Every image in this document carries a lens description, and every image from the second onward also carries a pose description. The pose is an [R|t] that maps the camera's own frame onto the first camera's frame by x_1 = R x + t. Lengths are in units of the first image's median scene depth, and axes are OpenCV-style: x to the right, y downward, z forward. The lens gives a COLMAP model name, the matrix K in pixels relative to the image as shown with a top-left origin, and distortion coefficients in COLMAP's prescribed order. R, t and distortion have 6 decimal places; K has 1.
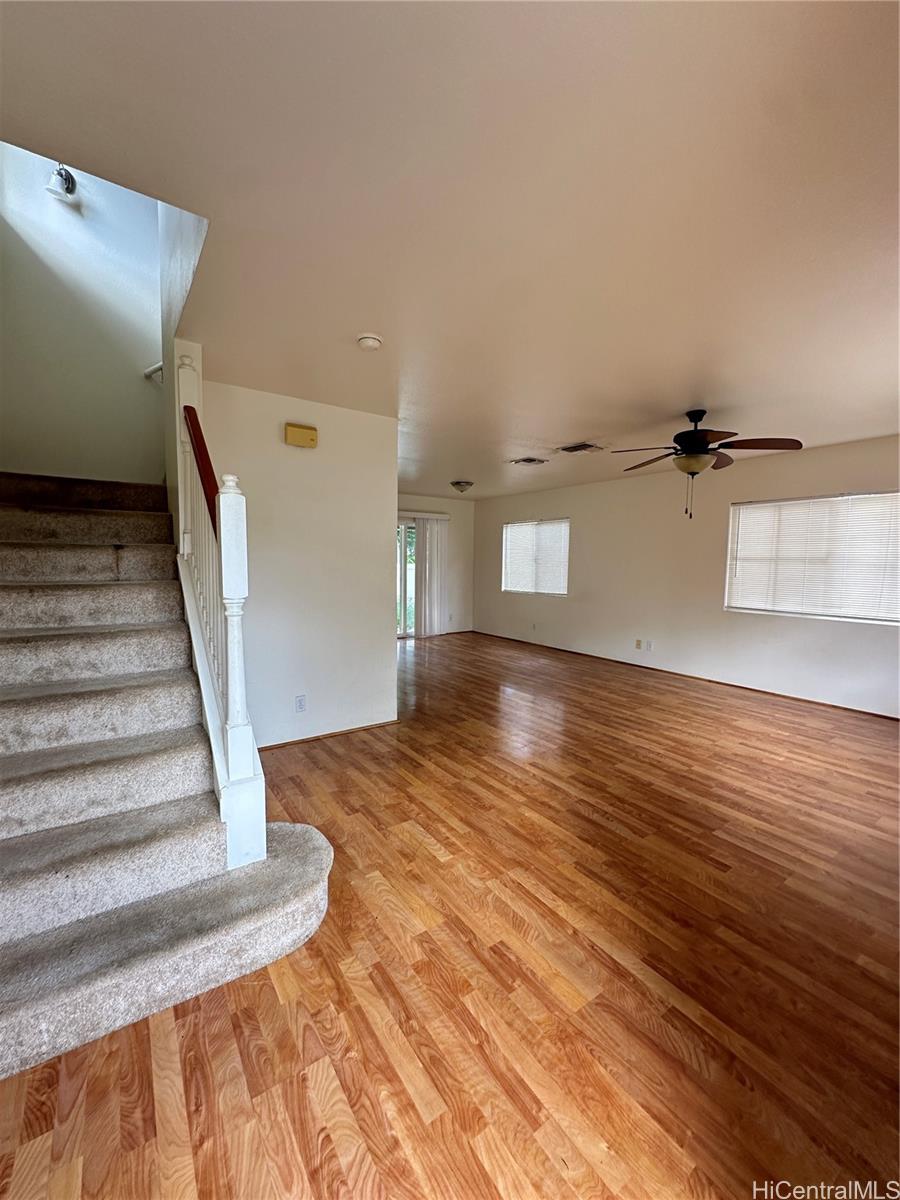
lens RADIAL K [[479.7, 0, 449.7], [0, 479.7, 601.5], [0, 0, 1]] dist [-0.003172, 0.000180]
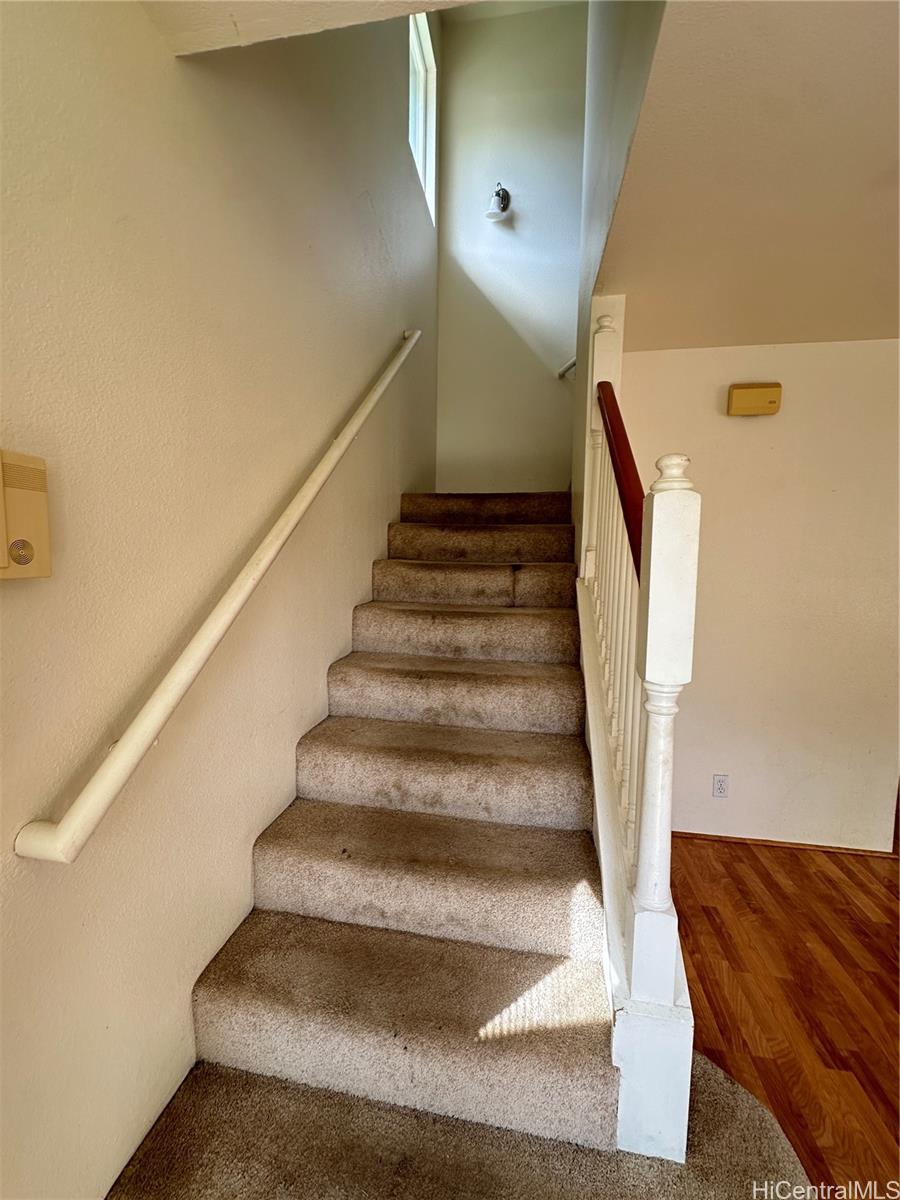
lens RADIAL K [[479.7, 0, 449.7], [0, 479.7, 601.5], [0, 0, 1]] dist [-0.003172, 0.000180]
pose [[0.714422, 0.061228, -0.697031, -0.174516], [-0.063203, 0.997739, 0.022863, -0.067102], [0.696855, 0.027721, 0.716676, 0.305601]]
